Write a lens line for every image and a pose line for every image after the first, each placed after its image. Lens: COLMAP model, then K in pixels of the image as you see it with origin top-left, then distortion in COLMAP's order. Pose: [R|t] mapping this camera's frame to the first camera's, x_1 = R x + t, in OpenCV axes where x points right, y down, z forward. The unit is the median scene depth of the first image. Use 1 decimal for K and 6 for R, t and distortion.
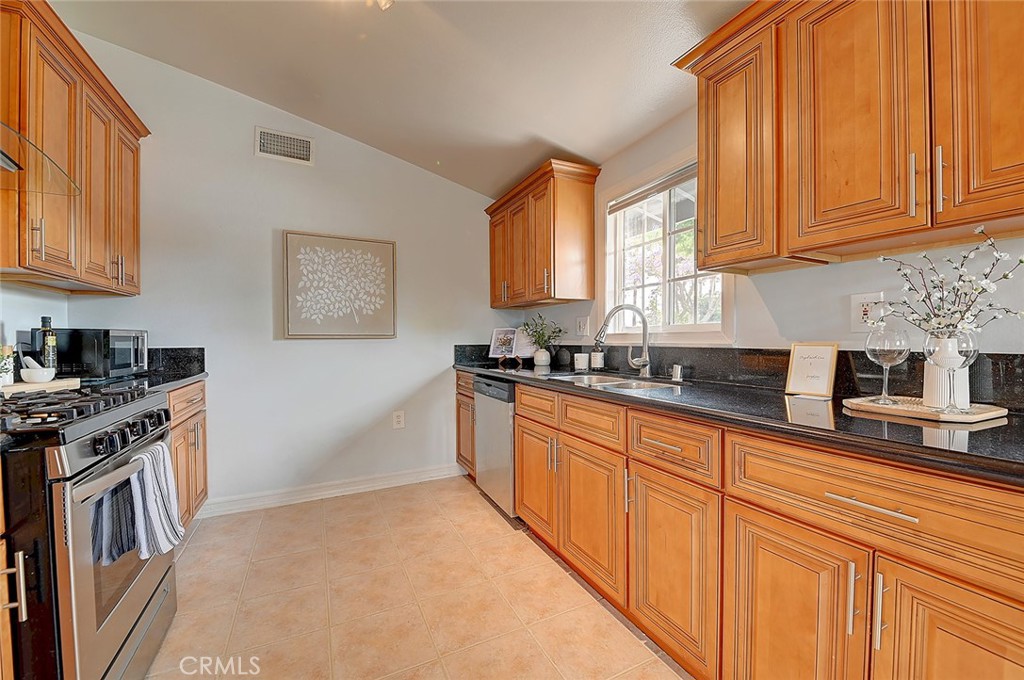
lens RADIAL K [[408.2, 0, 516.7], [0, 408.2, 342.0], [0, 0, 1]] dist [0.001212, -0.010273]
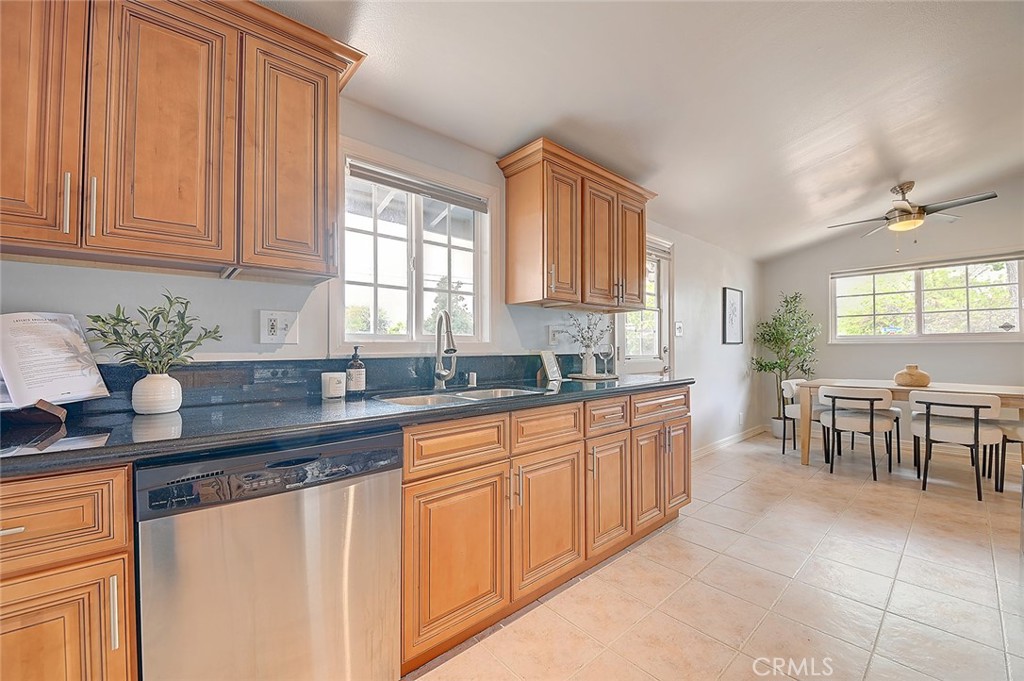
lens RADIAL K [[408.2, 0, 516.7], [0, 408.2, 342.5], [0, 0, 1]] dist [0.001212, -0.010273]
pose [[-0.266244, 0.017952, 0.963739, -0.557130], [0.011318, 0.999816, -0.015498, -0.004876], [-0.963839, 0.006781, -0.266398, 0.950711]]
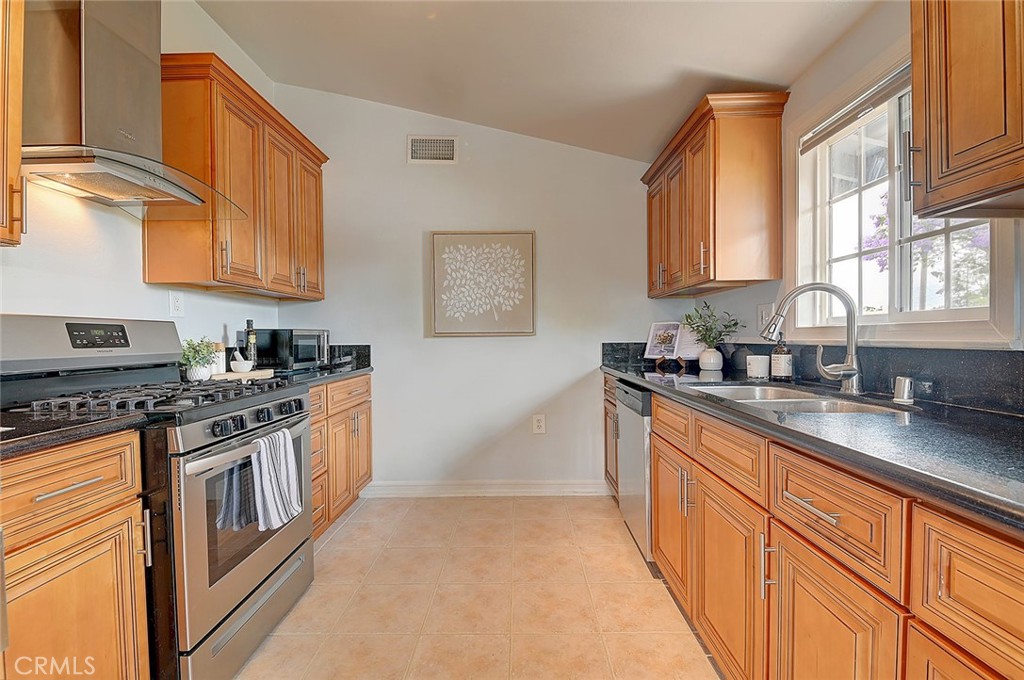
lens RADIAL K [[441.5, 0, 509.5], [0, 441.5, 343.1], [0, 0, 1]] dist [0.029914, -0.033908]
pose [[0.887116, 0.002817, -0.461538, 0.140356], [0.001120, 0.999965, 0.008256, -0.000692], [0.461545, -0.007841, 0.887082, 0.107739]]
